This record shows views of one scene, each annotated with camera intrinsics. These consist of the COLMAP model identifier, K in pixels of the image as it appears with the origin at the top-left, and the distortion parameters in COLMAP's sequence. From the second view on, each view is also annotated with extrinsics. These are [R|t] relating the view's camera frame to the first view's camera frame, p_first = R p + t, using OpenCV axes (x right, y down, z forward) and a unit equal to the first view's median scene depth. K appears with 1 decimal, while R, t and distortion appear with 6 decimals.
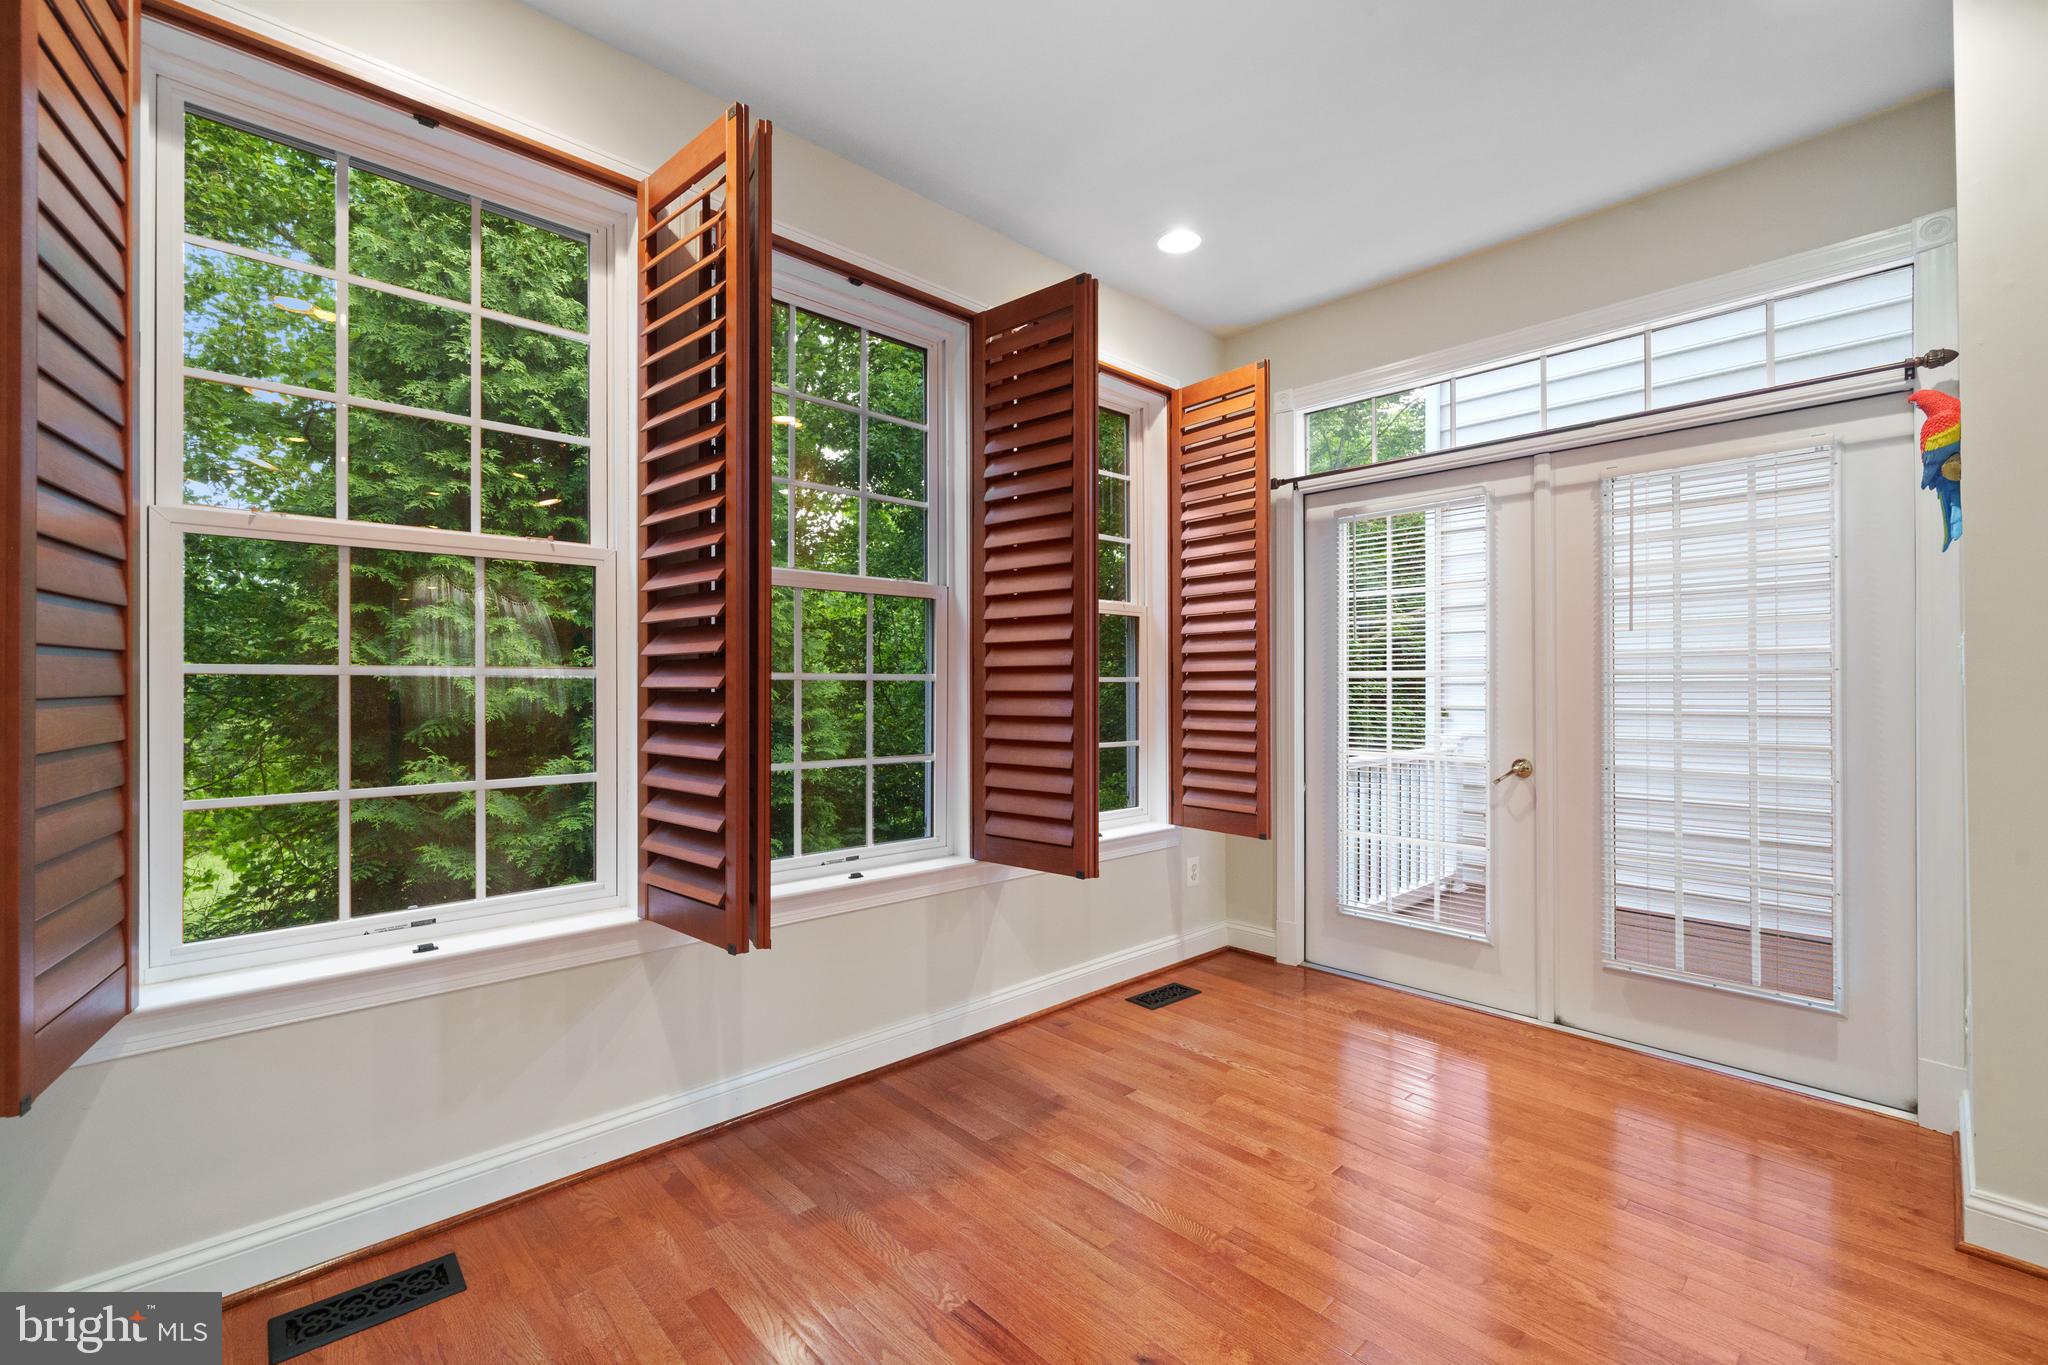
lens RADIAL K [[876.4, 0, 1024.0], [0, 876.4, 682.5], [0, 0, 1]] dist [-0.002775, -0.000096]
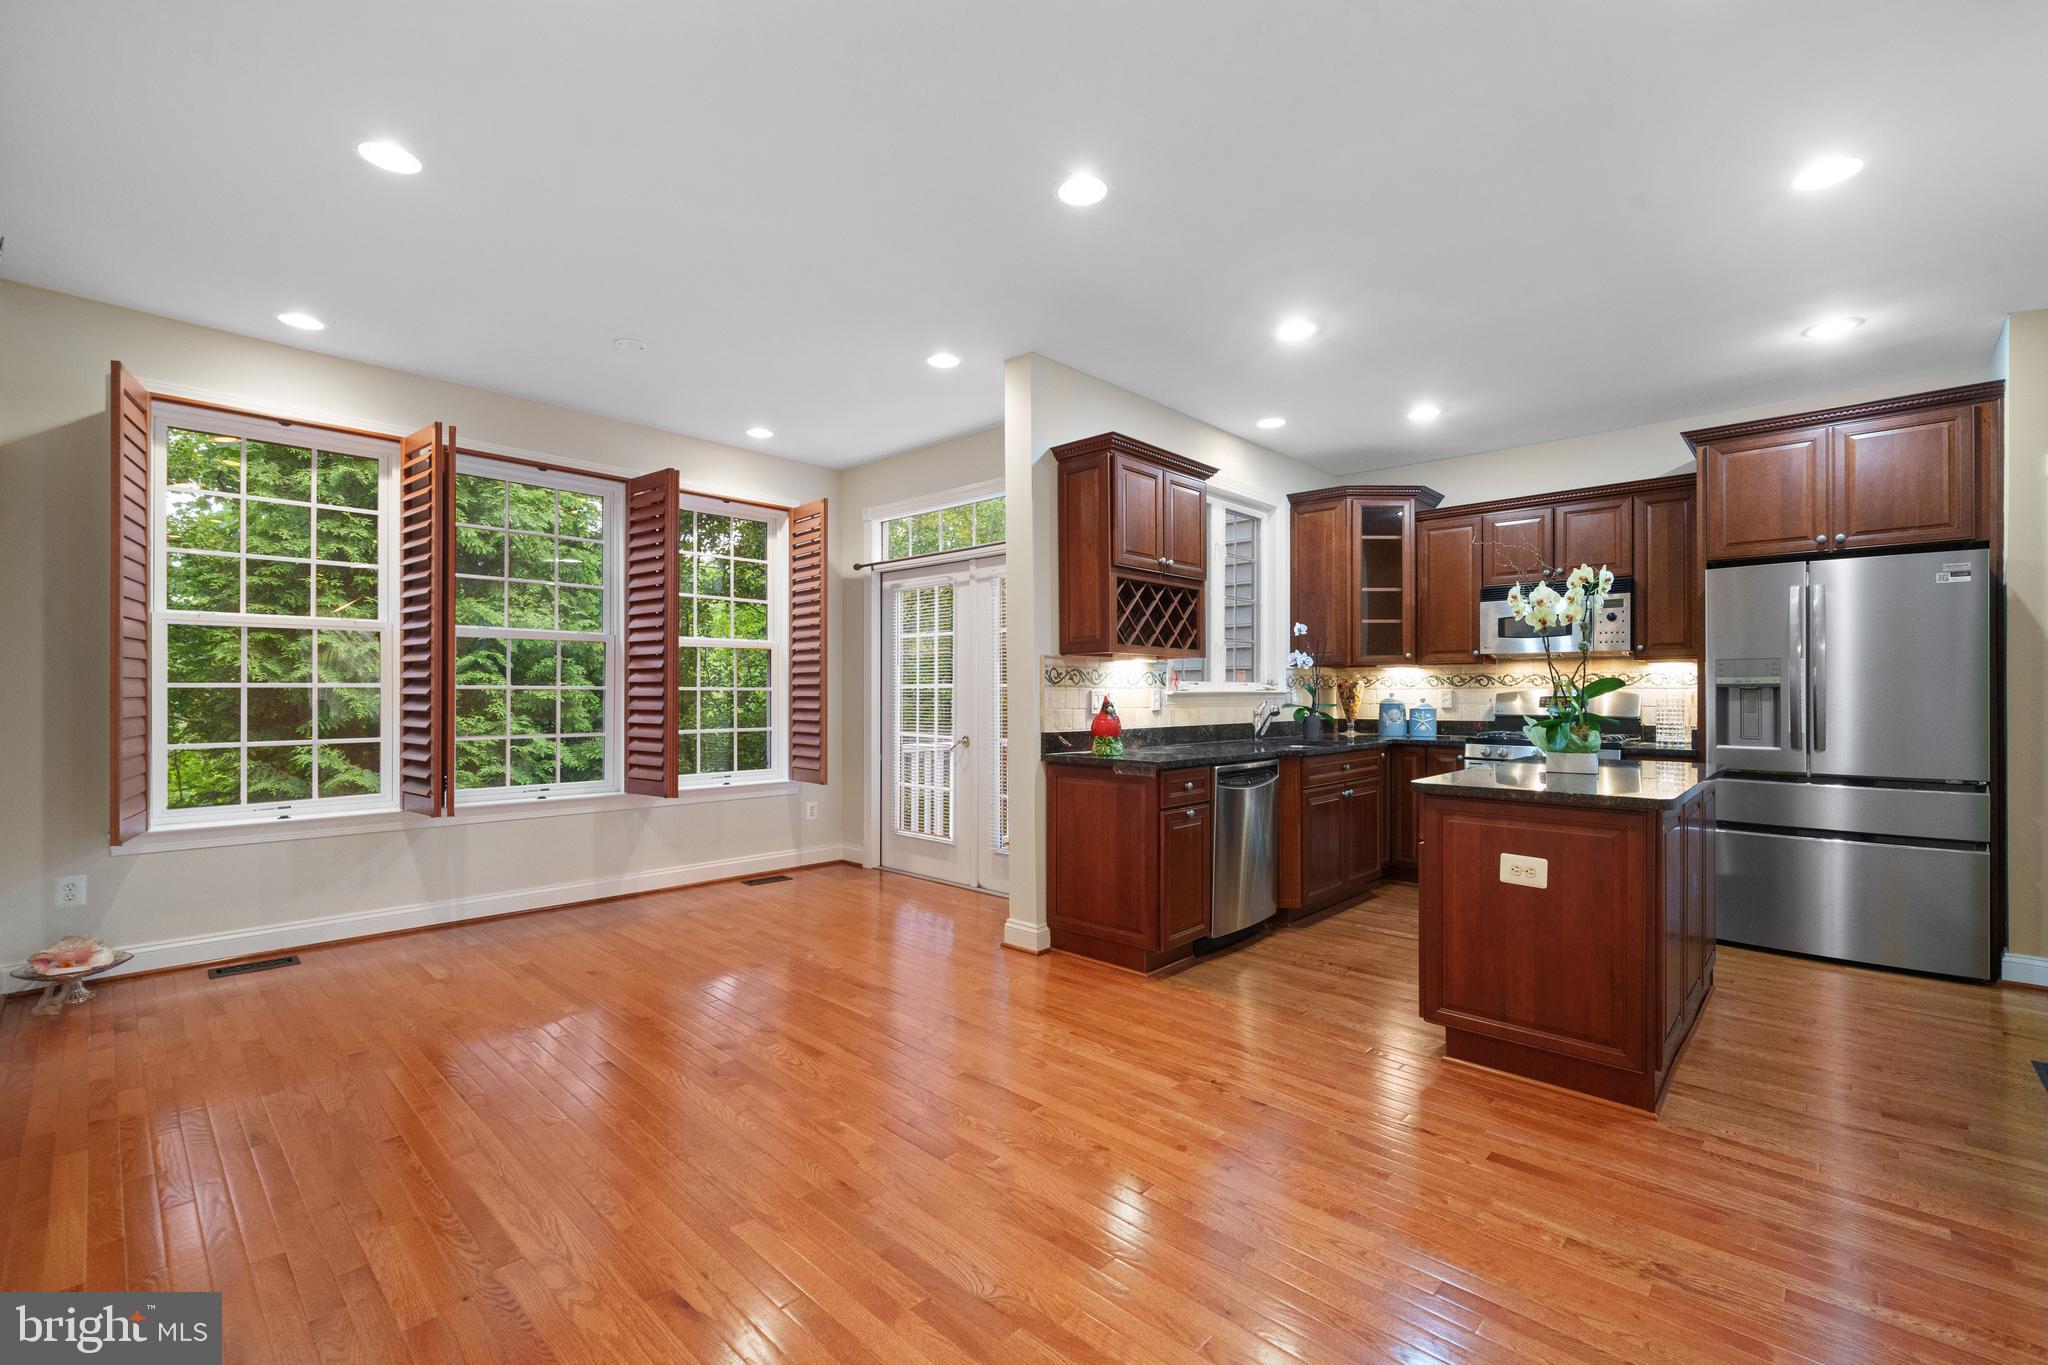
lens RADIAL K [[878.6, 0, 1024.2], [0, 878.6, 689.0], [0, 0, 1]] dist [0.000281, 0.000192]
pose [[0.998309, 0.000702, 0.058130, 0.698020], [-0.000700, 1.000000, -0.000060, -0.005100], [-0.058130, 0.000019, 0.998309, -0.873778]]
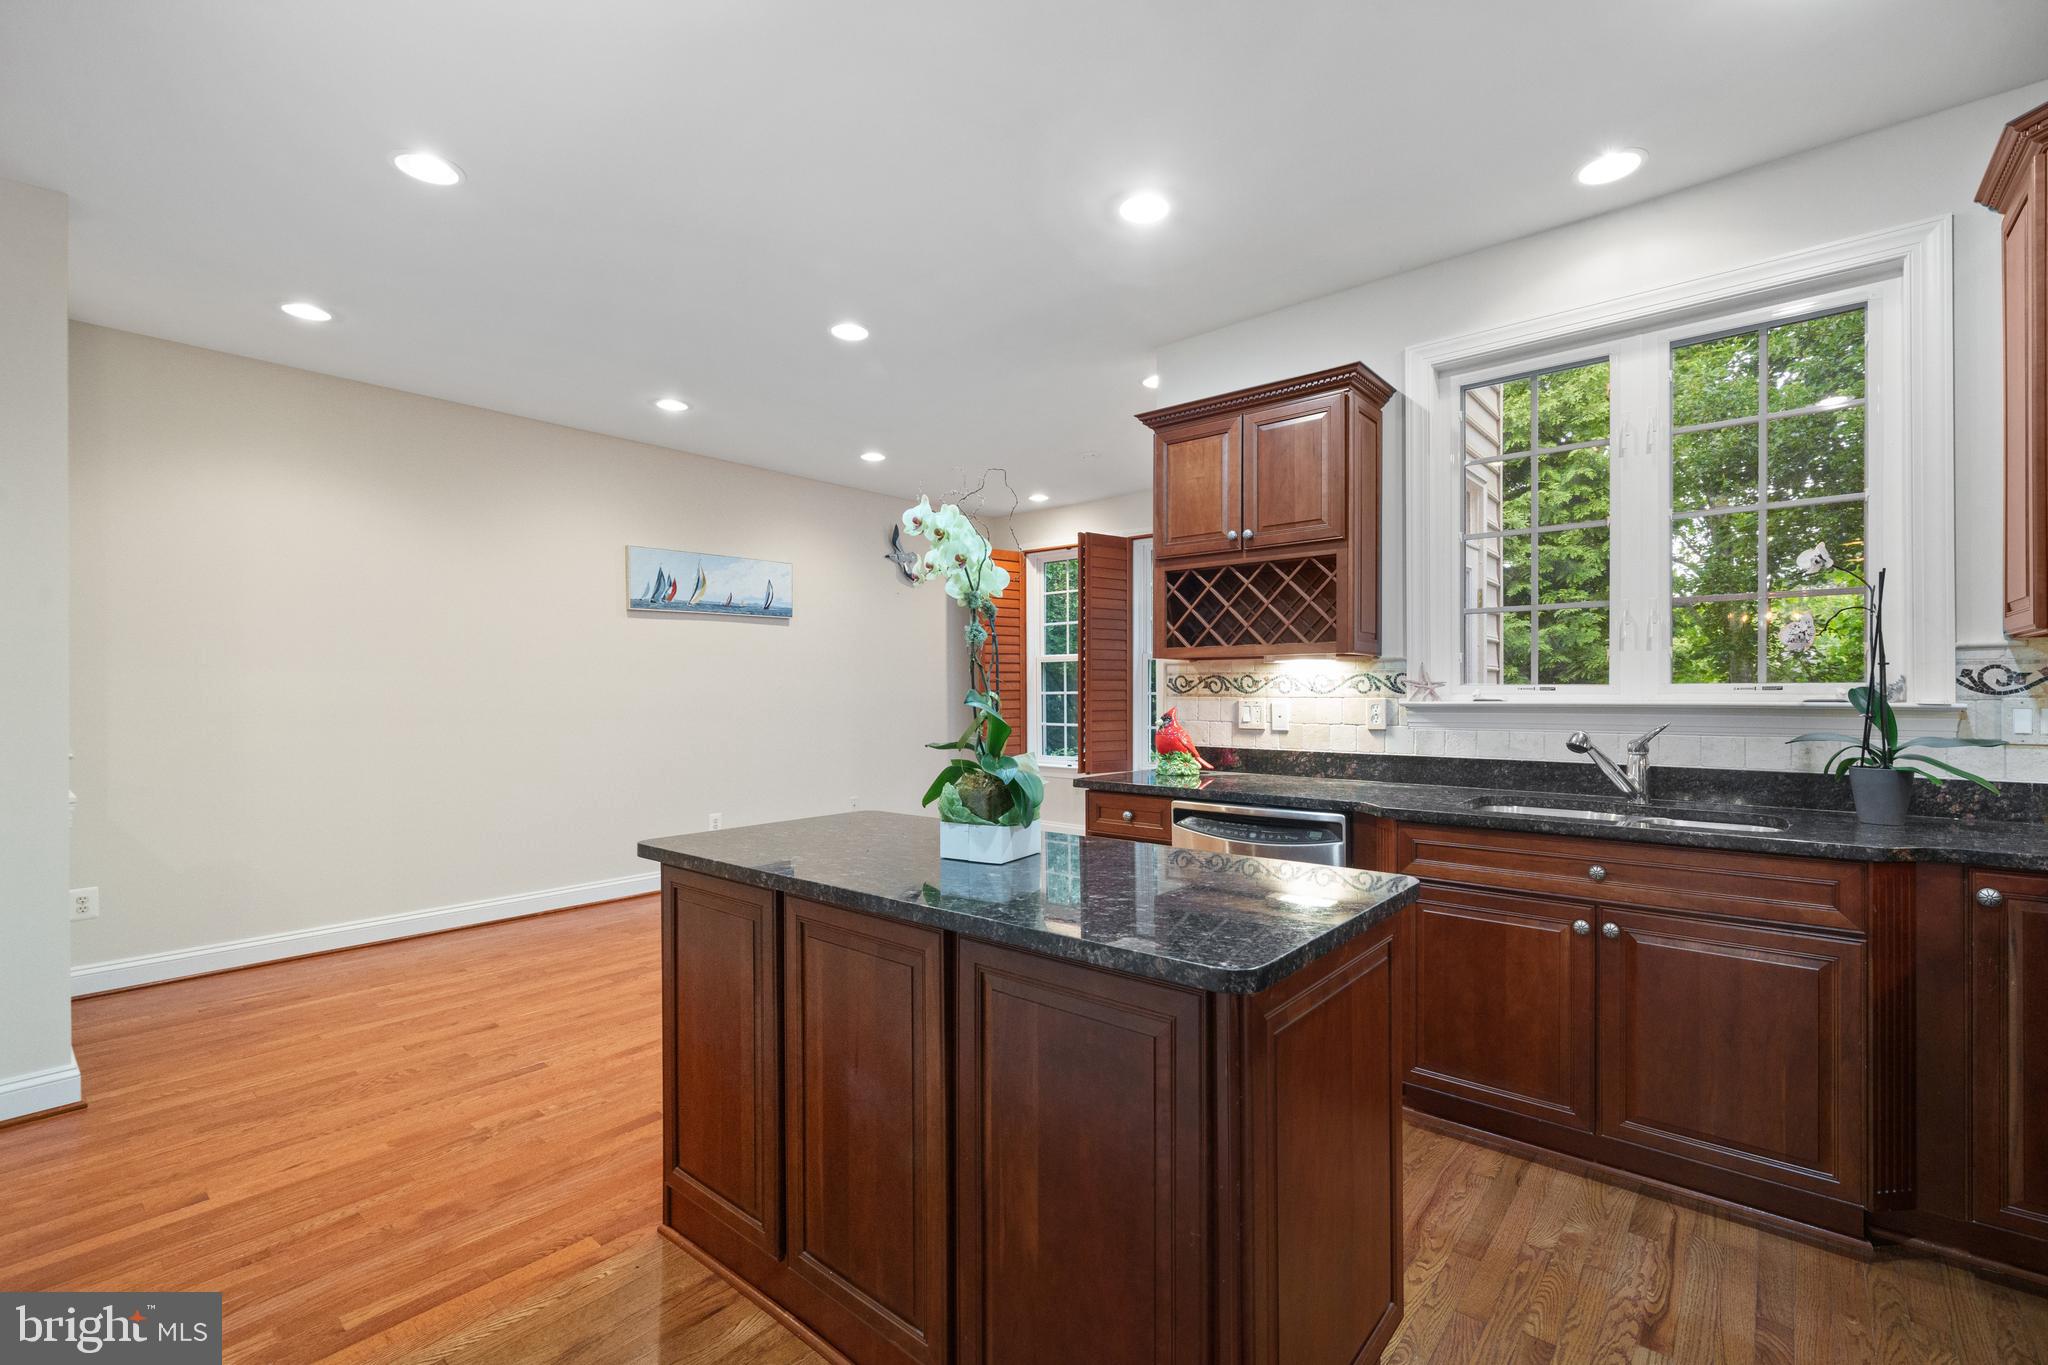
lens RADIAL K [[878.6, 0, 1024.2], [0, 878.6, 689.0], [0, 0, 1]] dist [0.000281, 0.000192]
pose [[0.113725, -0.002122, -0.993510, 3.176016], [0.006155, 0.999980, -0.001431, -0.029057], [0.993493, -0.005953, 0.113735, 0.950297]]
